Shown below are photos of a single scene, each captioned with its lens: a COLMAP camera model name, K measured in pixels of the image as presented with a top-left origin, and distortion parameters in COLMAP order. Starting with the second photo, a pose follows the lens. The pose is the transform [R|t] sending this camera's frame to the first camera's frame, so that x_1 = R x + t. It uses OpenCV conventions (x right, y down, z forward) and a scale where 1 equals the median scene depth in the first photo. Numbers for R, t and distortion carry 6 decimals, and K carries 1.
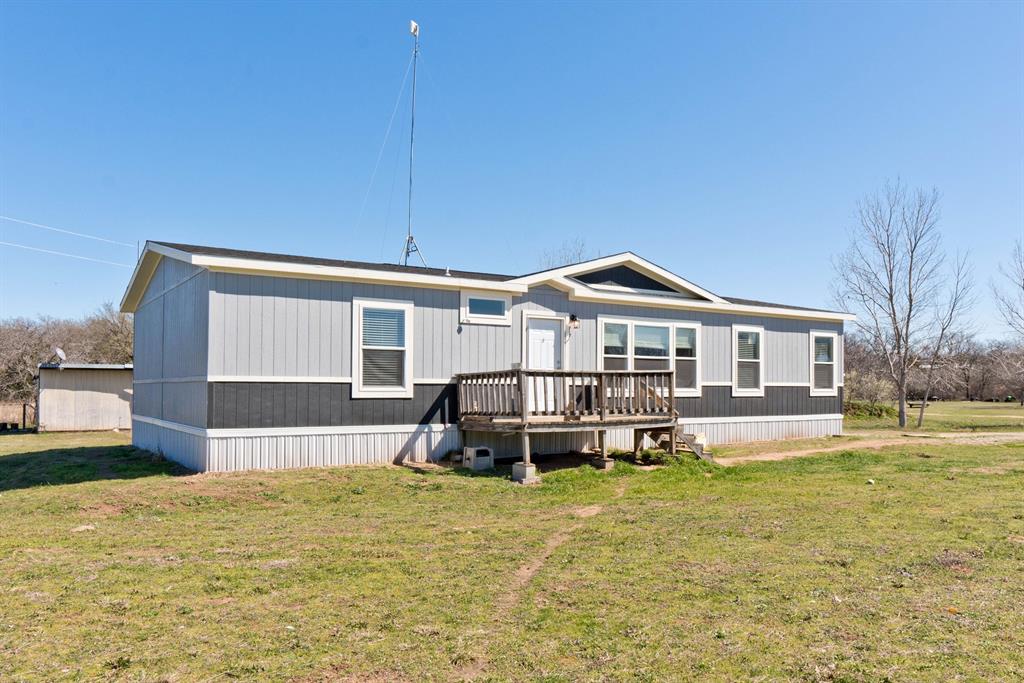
lens RADIAL K [[794.3, 0, 534.1], [0, 794.3, 376.0], [0, 0, 1]] dist [-0.000518, -0.000404]
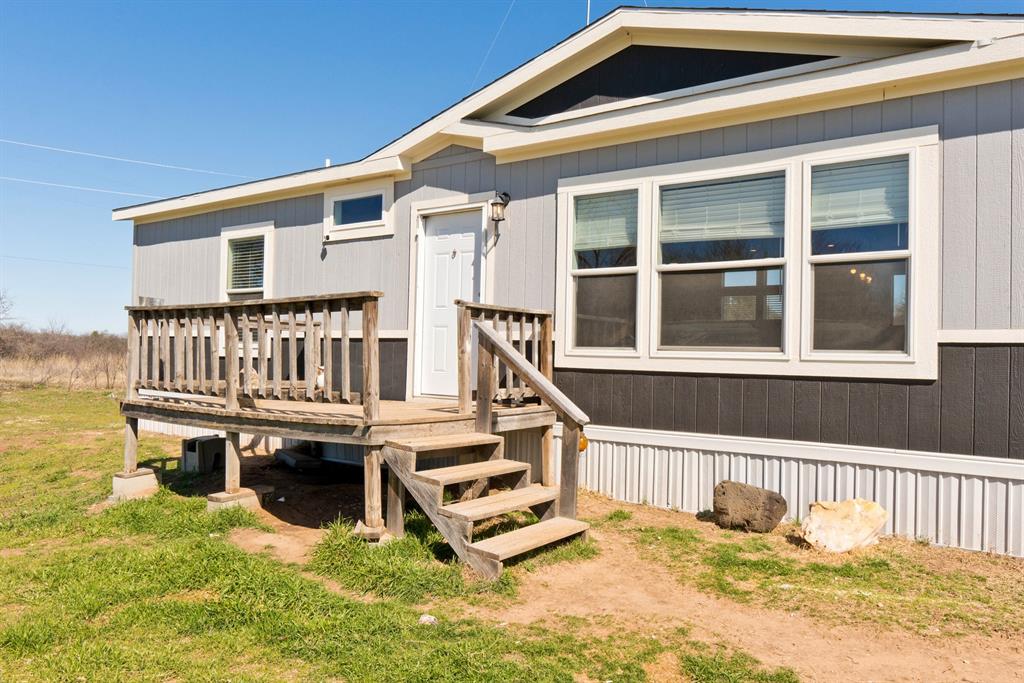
lens RADIAL K [[719.8, 0, 513.1], [0, 719.8, 344.1], [0, 0, 1]] dist [0.000046, -0.012571]
pose [[0.350834, 0.001154, -0.936437, 0.461666], [0.004886, 0.999983, 0.003063, 0.012575], [0.936425, -0.005650, 0.350822, 0.862815]]
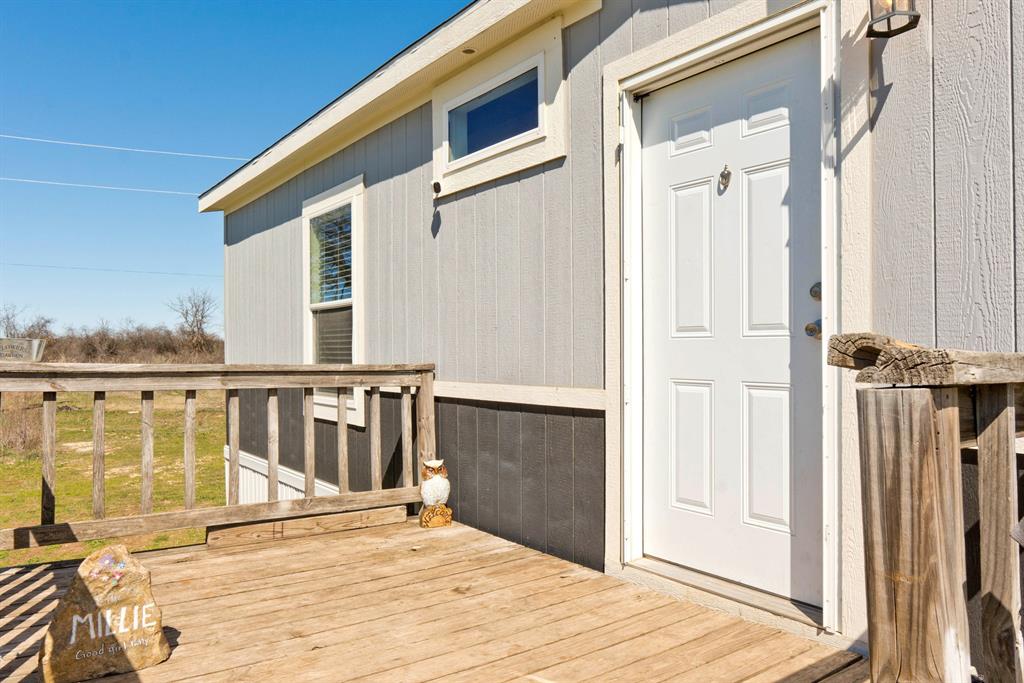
lens RADIAL K [[719.8, 0, 511.1], [0, 719.8, 341.6], [0, 0, 1]] dist [0.000046, -0.012571]
pose [[0.040548, -0.007766, -0.999147, 0.174841], [0.035393, 0.999353, -0.006331, -0.008132], [0.998551, -0.035106, 0.040797, 0.933903]]
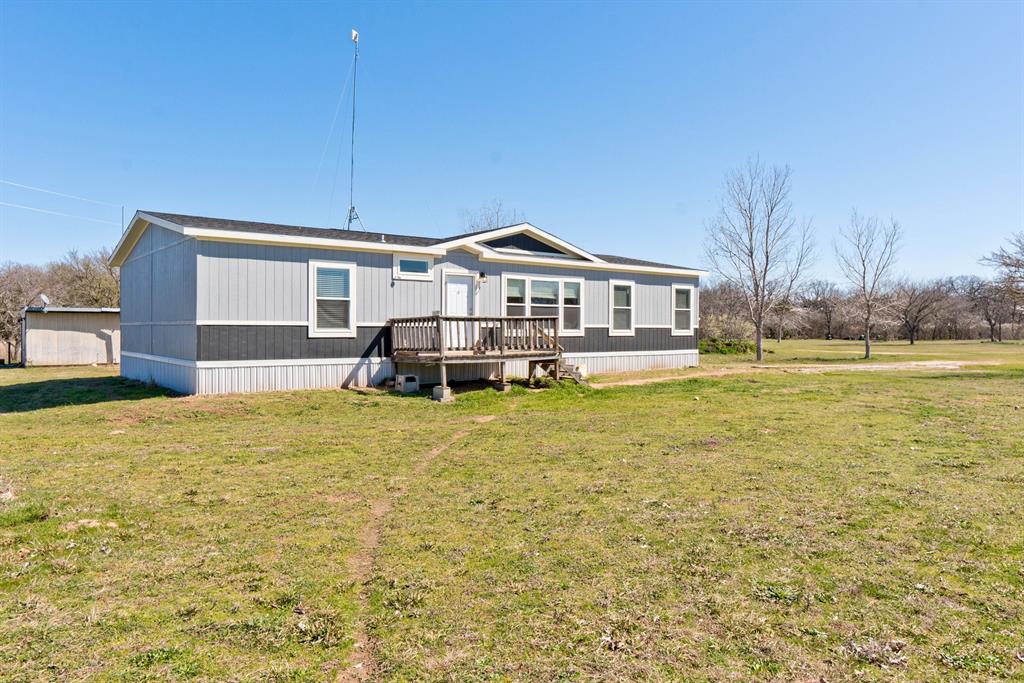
lens RADIAL K [[719.8, 0, 519.0], [0, 719.8, 336.9], [0, 0, 1]] dist [0.000046, -0.012571]
pose [[0.996915, -0.000263, 0.078494, 0.017241], [-0.001944, 0.999605, 0.028032, -0.005719], [-0.078471, -0.028099, 0.996520, -0.164780]]
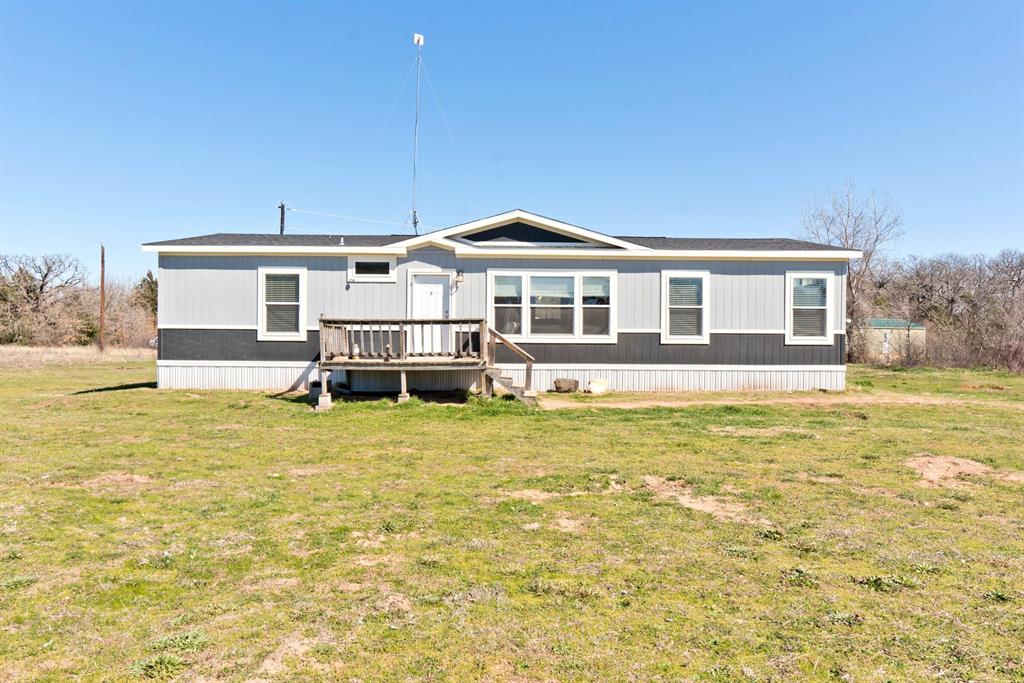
lens RADIAL K [[719.8, 0, 520.3], [0, 719.8, 341.9], [0, 0, 1]] dist [0.000046, -0.012571]
pose [[0.831478, 0.009274, -0.555480, 0.705597], [0.004262, 0.999725, 0.023072, 0.002728], [0.555541, -0.021551, 0.831210, 0.186340]]
